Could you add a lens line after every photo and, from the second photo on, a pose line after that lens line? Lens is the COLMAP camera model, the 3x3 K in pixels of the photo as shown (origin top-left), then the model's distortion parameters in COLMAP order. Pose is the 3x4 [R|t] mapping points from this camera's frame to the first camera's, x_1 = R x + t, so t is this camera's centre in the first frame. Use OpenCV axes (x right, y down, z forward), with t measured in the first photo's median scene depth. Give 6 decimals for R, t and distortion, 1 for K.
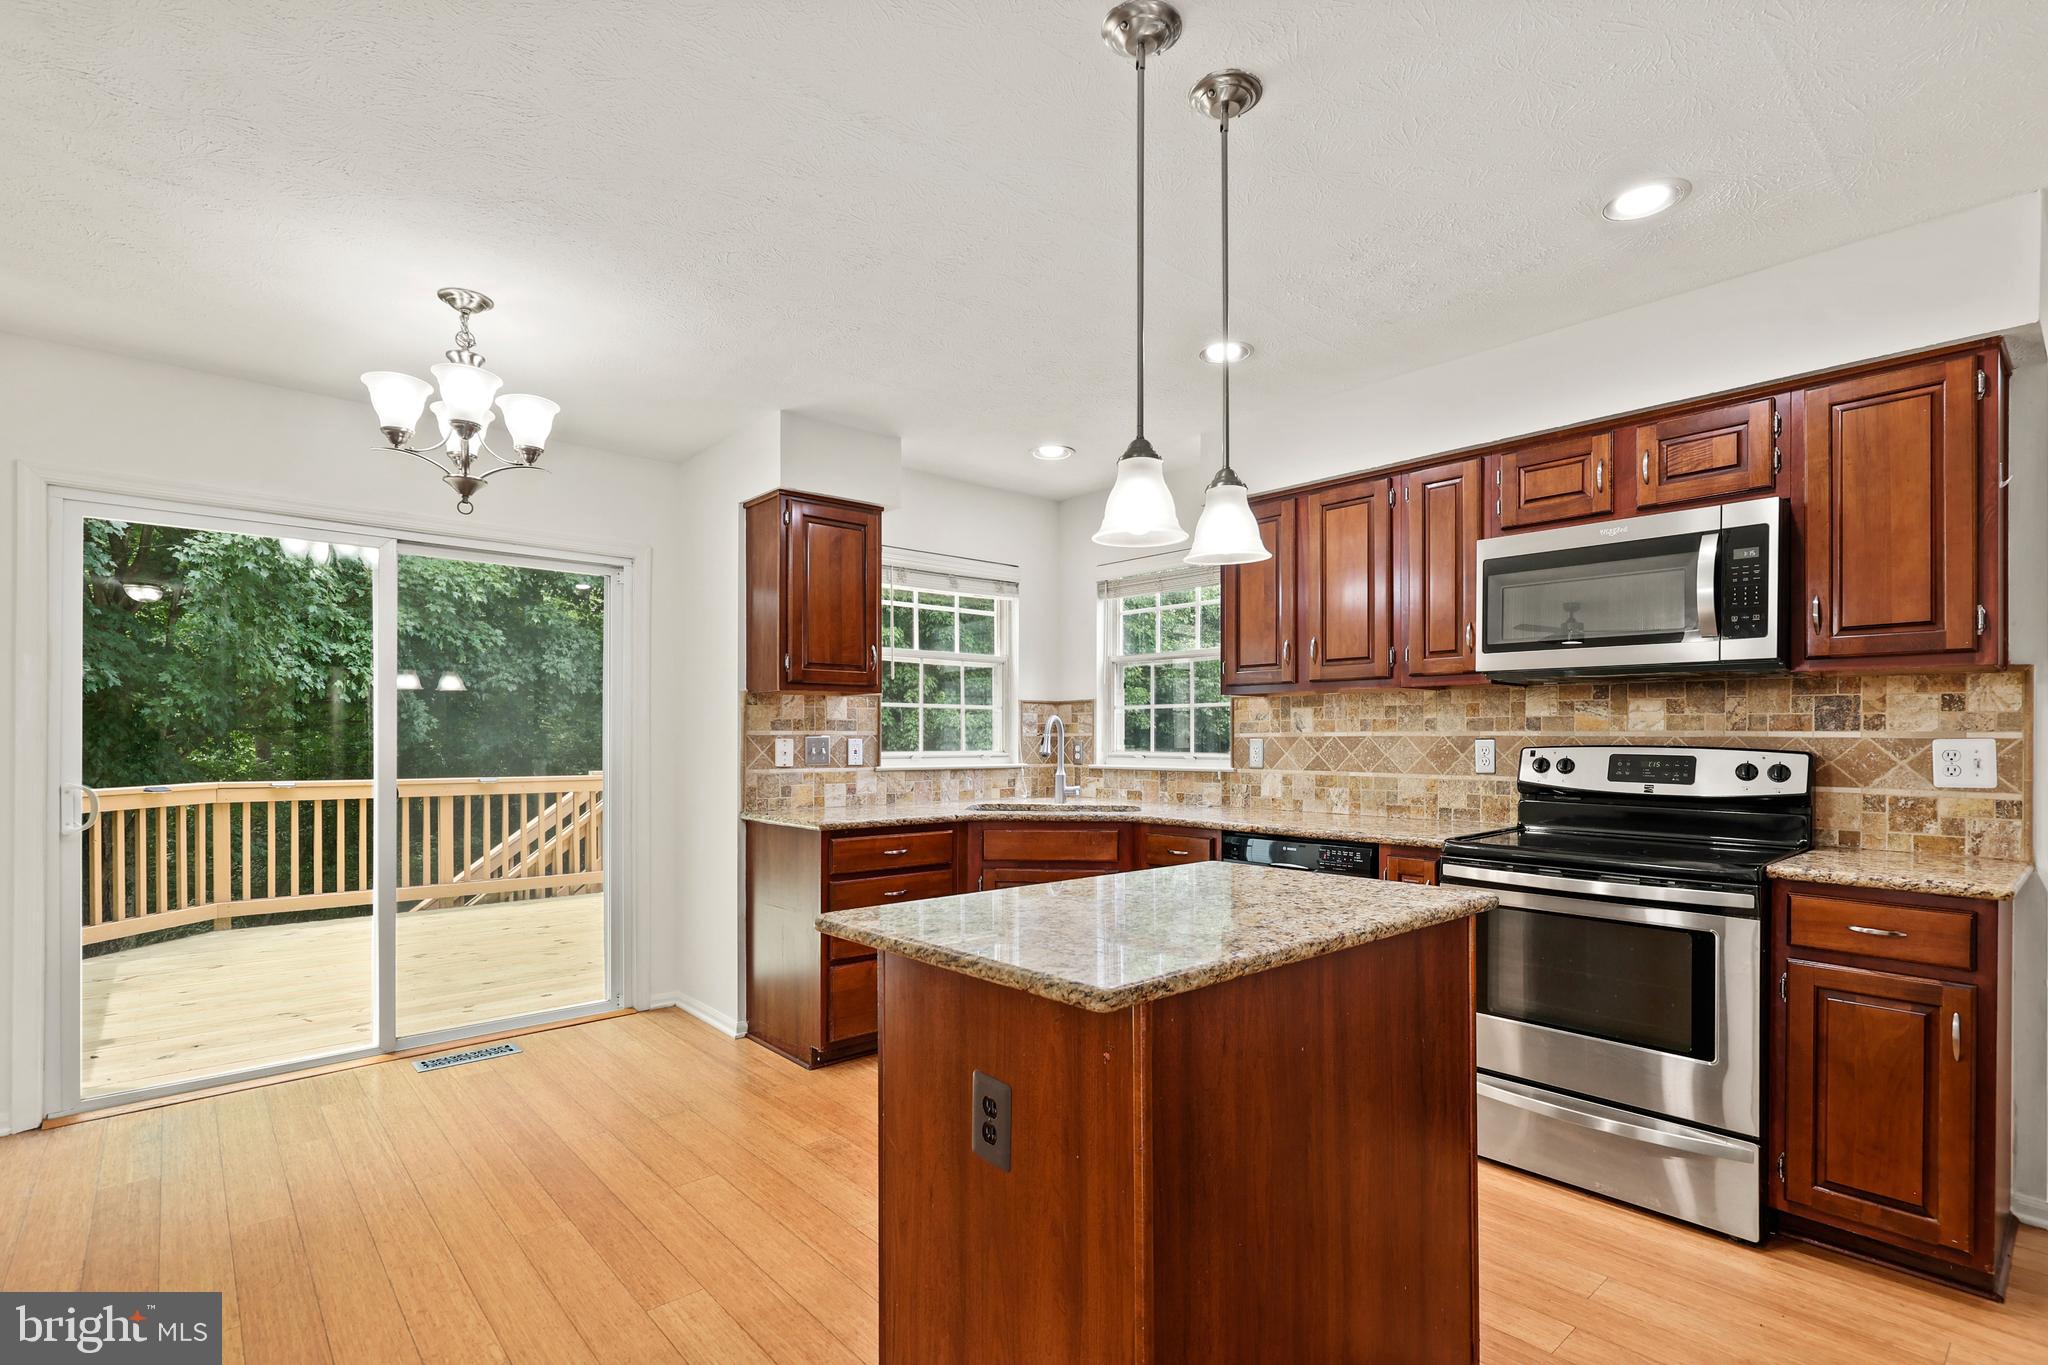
lens RADIAL K [[955.3, 0, 1033.1], [0, 955.3, 737.8], [0, 0, 1]] dist [0.001912, 0.000196]
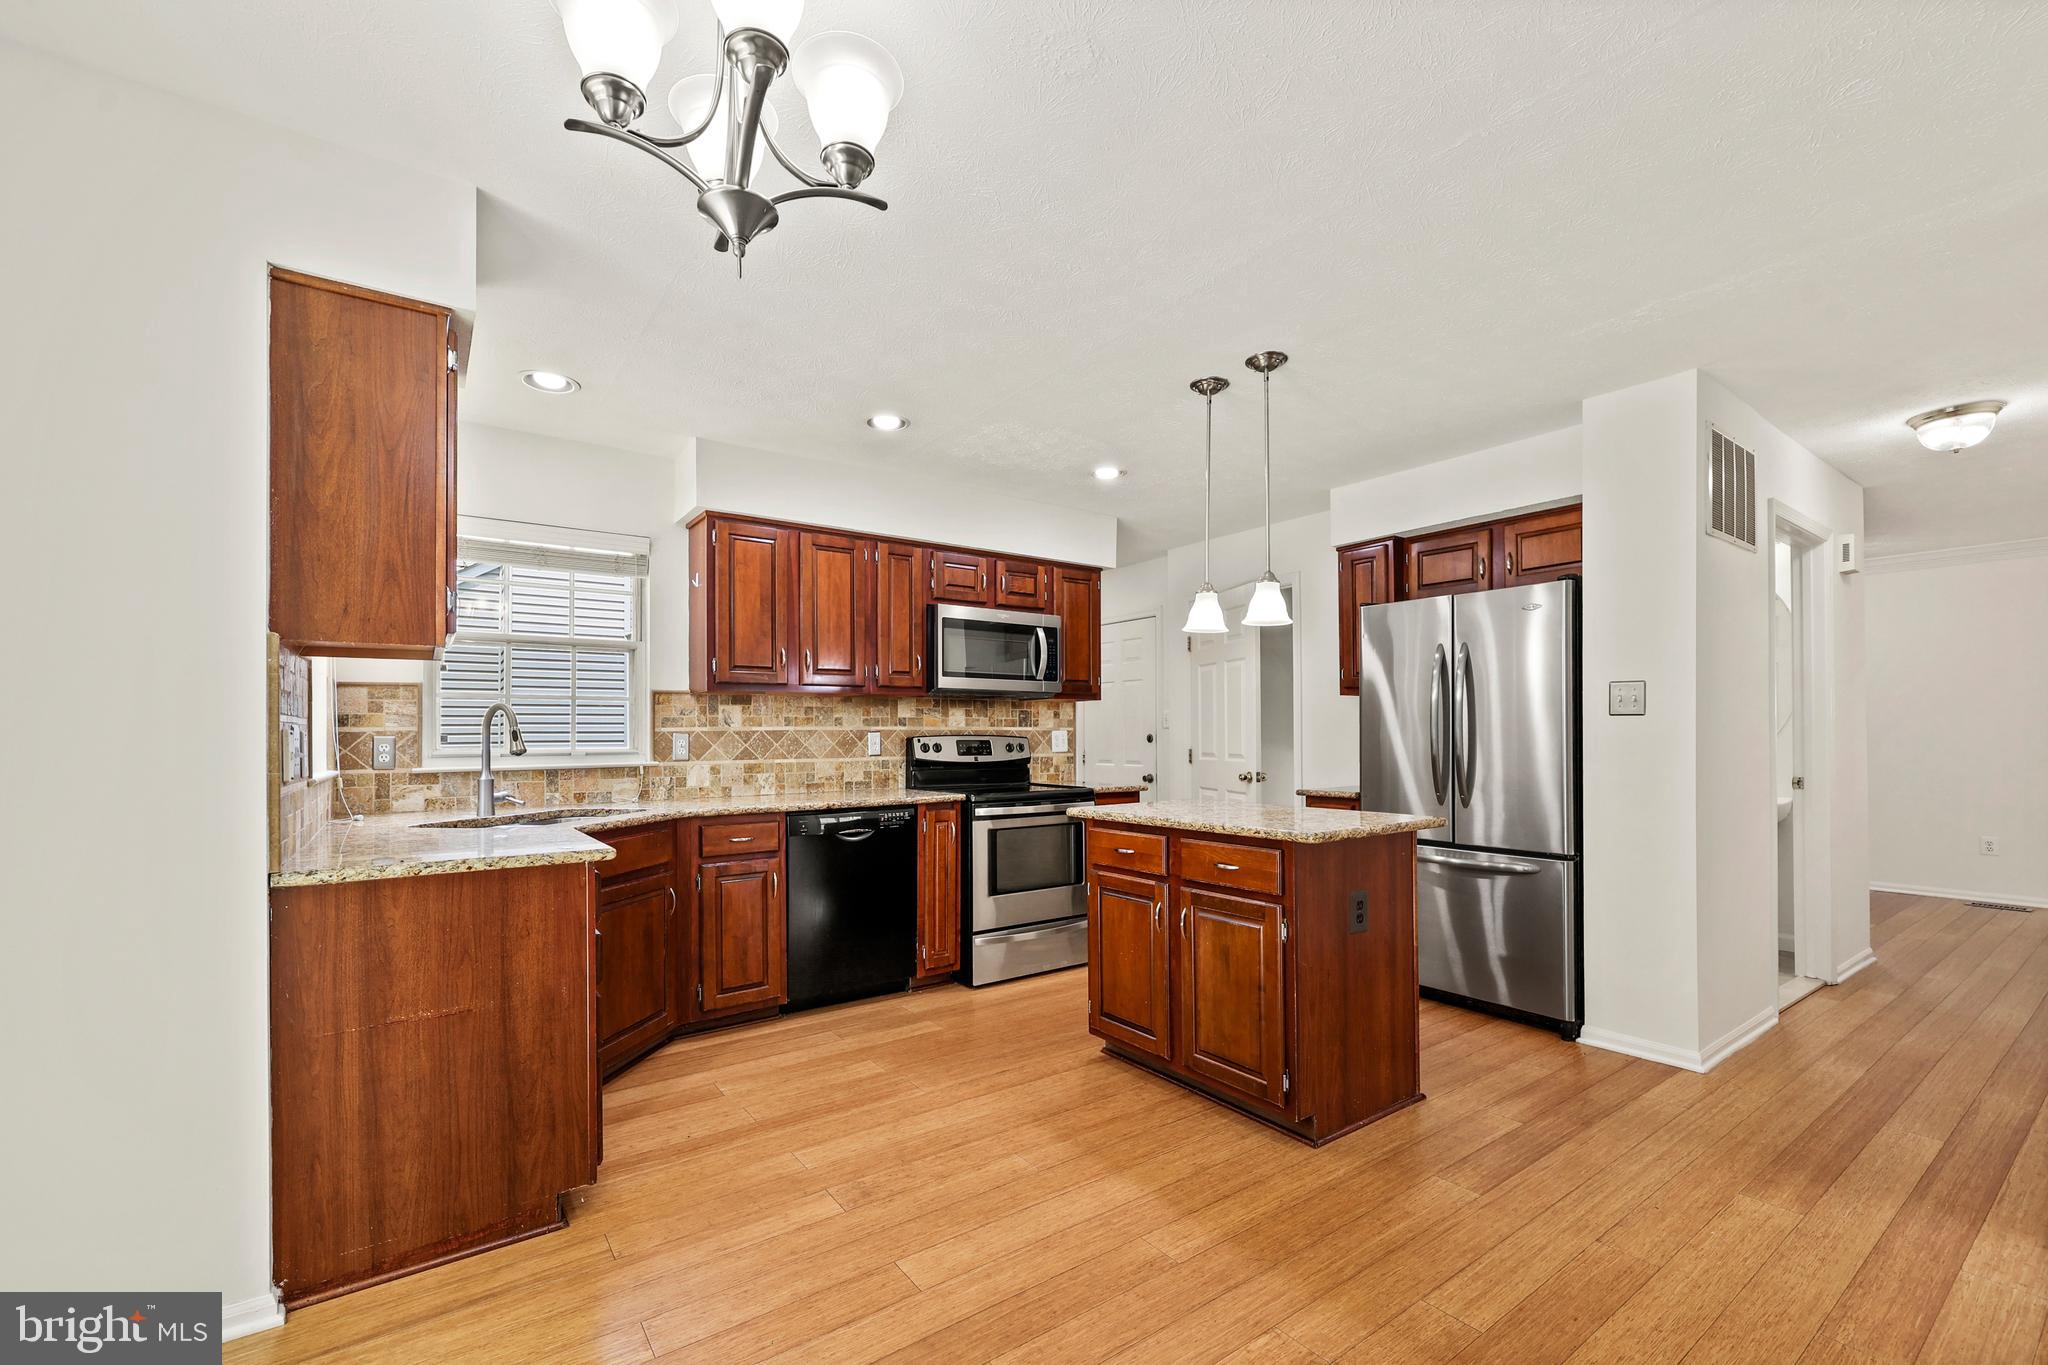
lens RADIAL K [[856.9, 0, 1029.4], [0, 856.9, 727.3], [0, 0, 1]] dist [0.002043, -0.000429]
pose [[0.109606, 0.008551, 0.993938, -0.858064], [0.008985, 0.999914, -0.009593, 0.009472], [-0.993934, 0.009982, 0.109520, 0.660740]]
